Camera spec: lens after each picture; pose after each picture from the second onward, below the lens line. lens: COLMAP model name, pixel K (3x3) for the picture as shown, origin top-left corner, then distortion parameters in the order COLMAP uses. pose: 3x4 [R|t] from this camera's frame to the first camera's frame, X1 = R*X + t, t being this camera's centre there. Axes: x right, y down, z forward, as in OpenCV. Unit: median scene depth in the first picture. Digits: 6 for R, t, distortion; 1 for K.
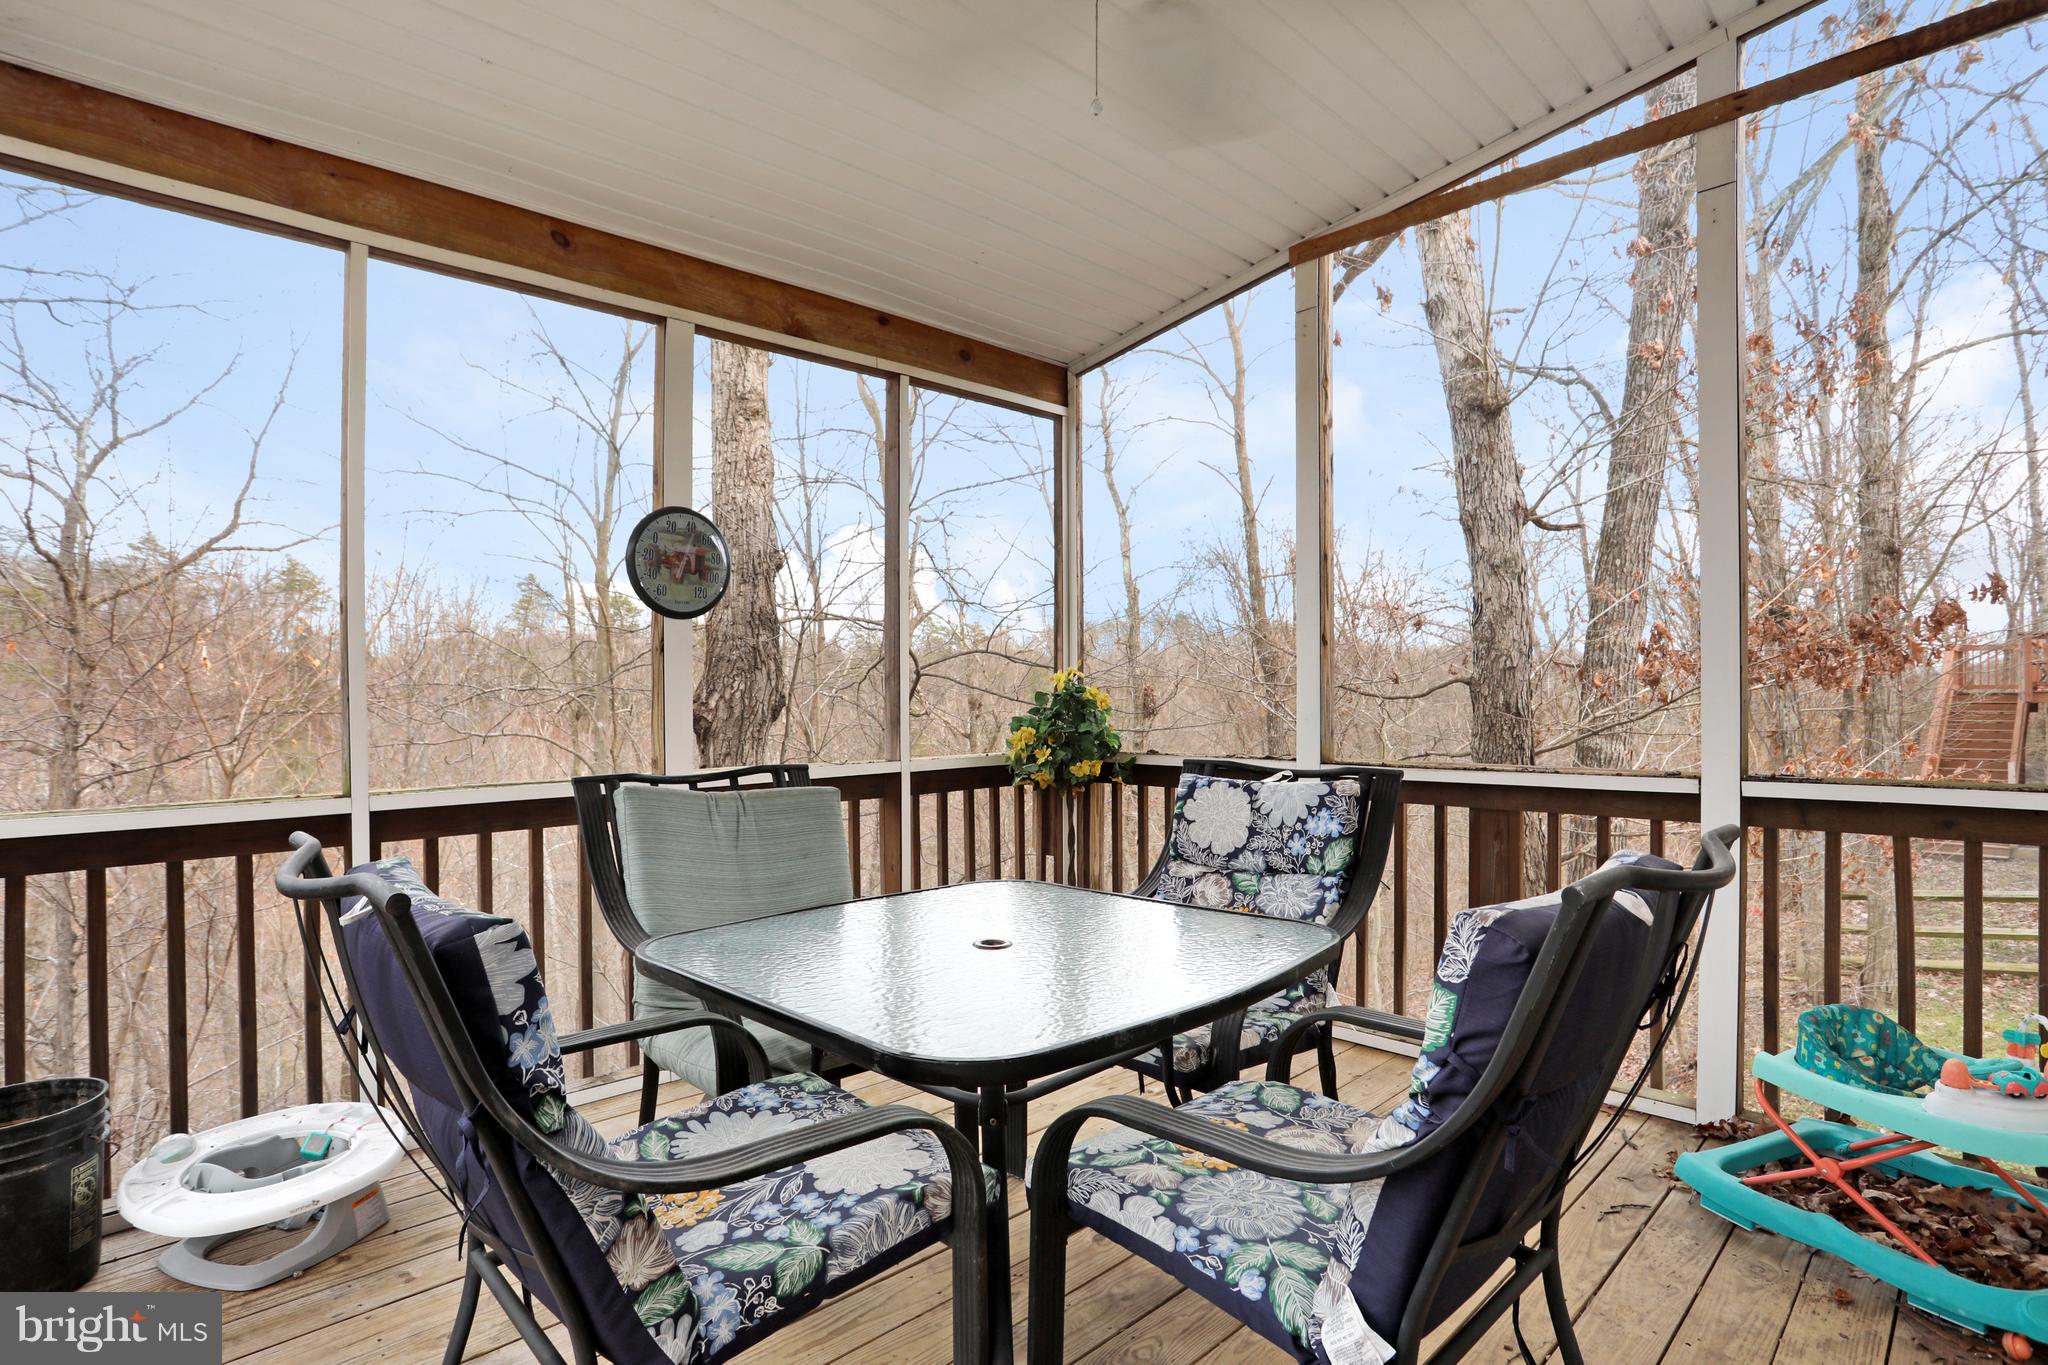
lens RADIAL K [[1010.9, 0, 1036.3], [0, 1010.9, 705.6], [0, 0, 1]] dist [-0.066115, 0.016418]
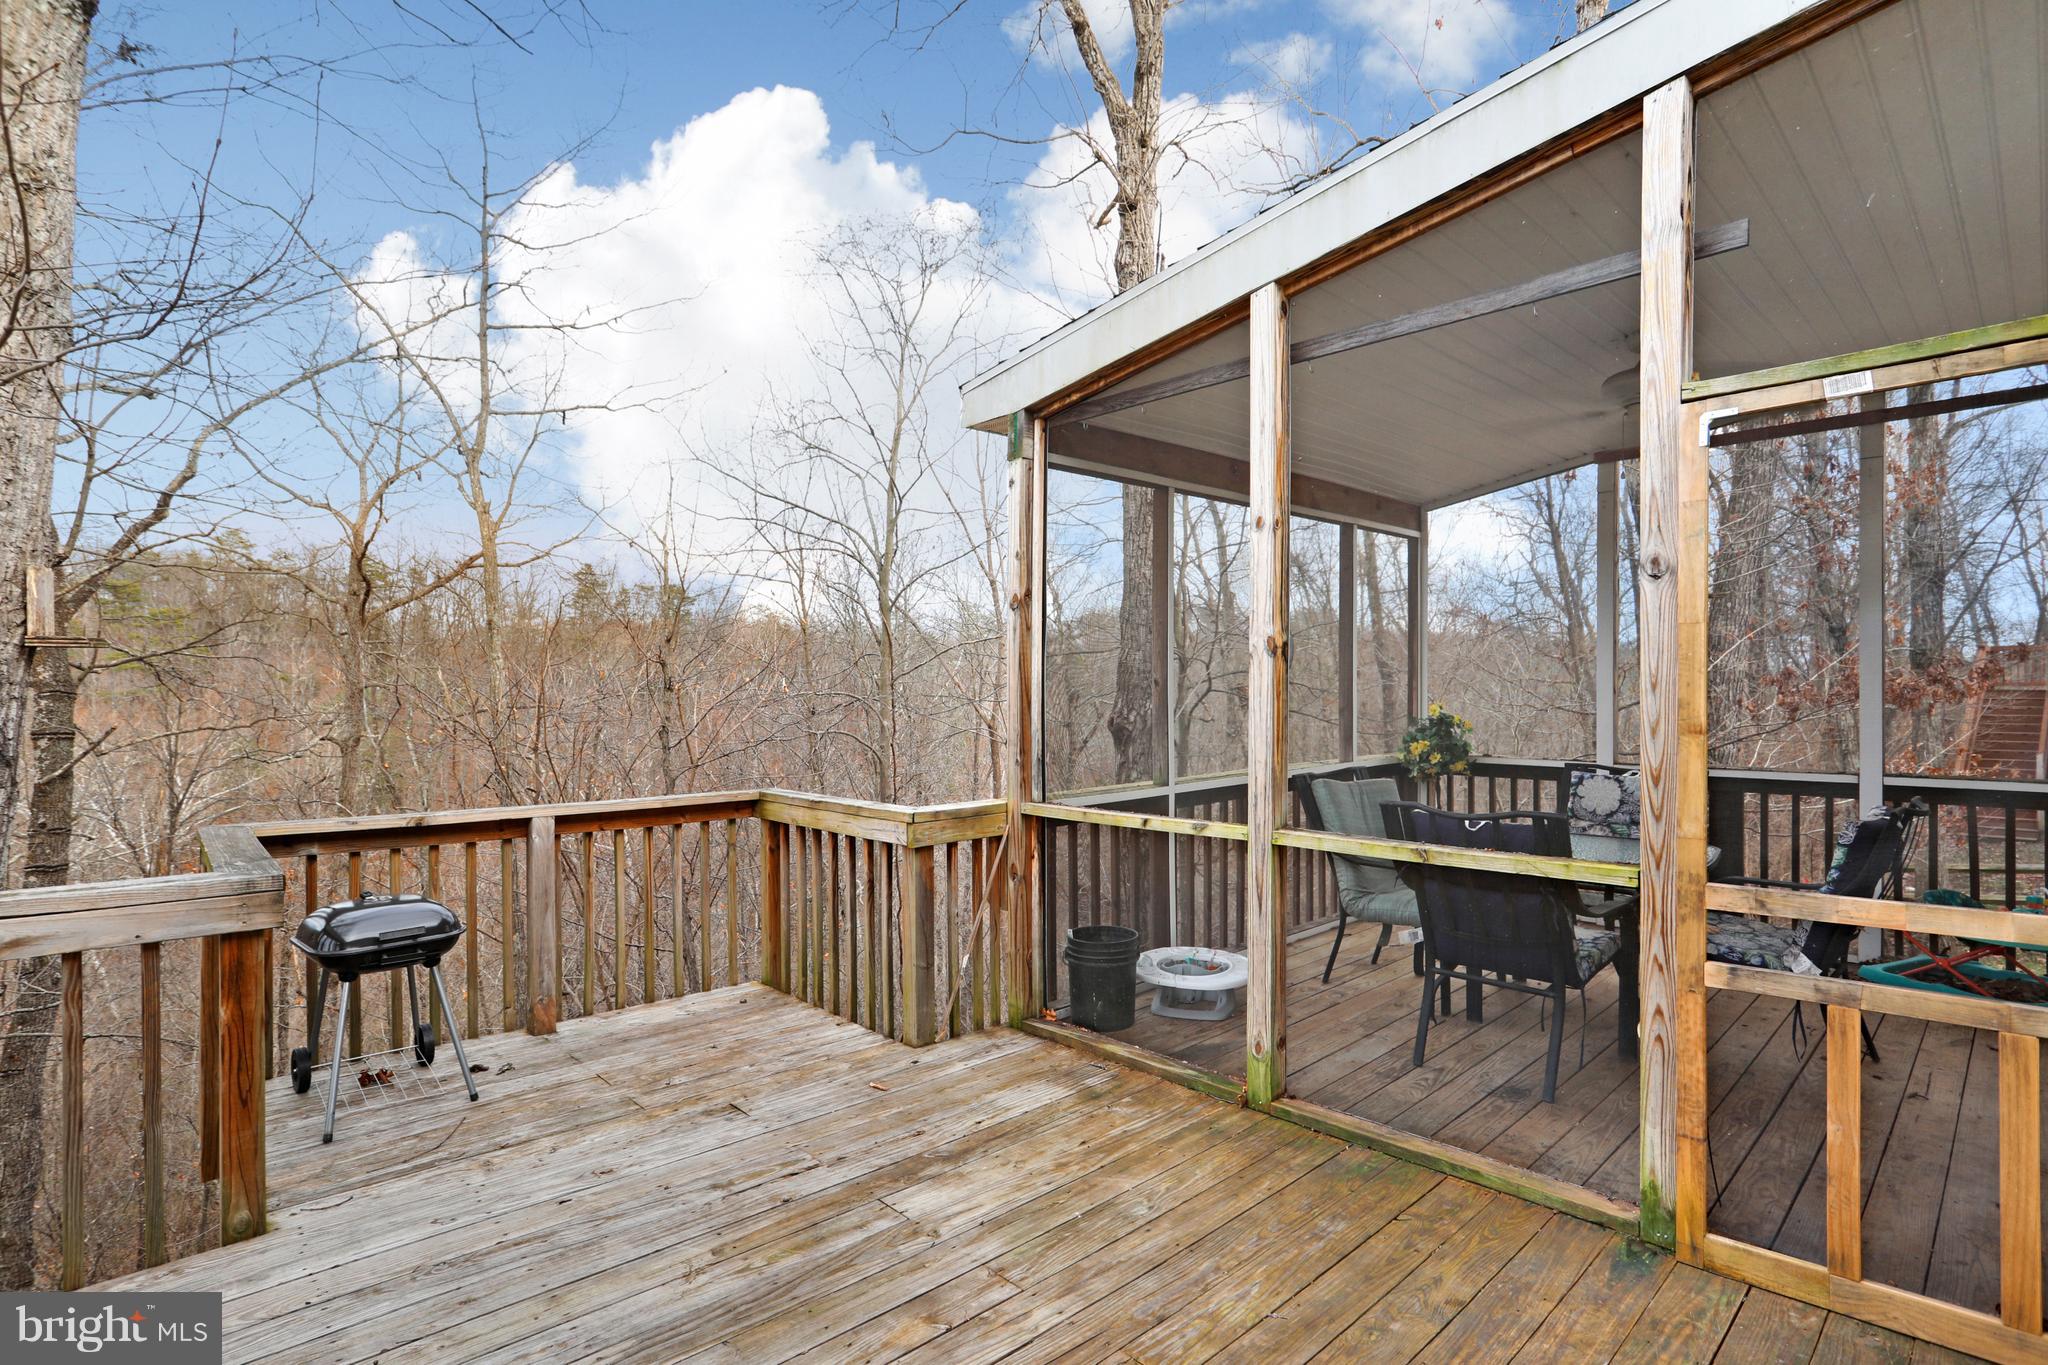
lens RADIAL K [[1010.9, 0, 1008.3], [0, 1010.9, 660.8], [0, 0, 1]] dist [-0.066115, 0.016418]
pose [[0.999544, 0.007453, -0.029270, -0.649406], [-0.008309, 0.999539, -0.029206, -0.054893], [0.029039, 0.029436, 0.999145, -0.644726]]
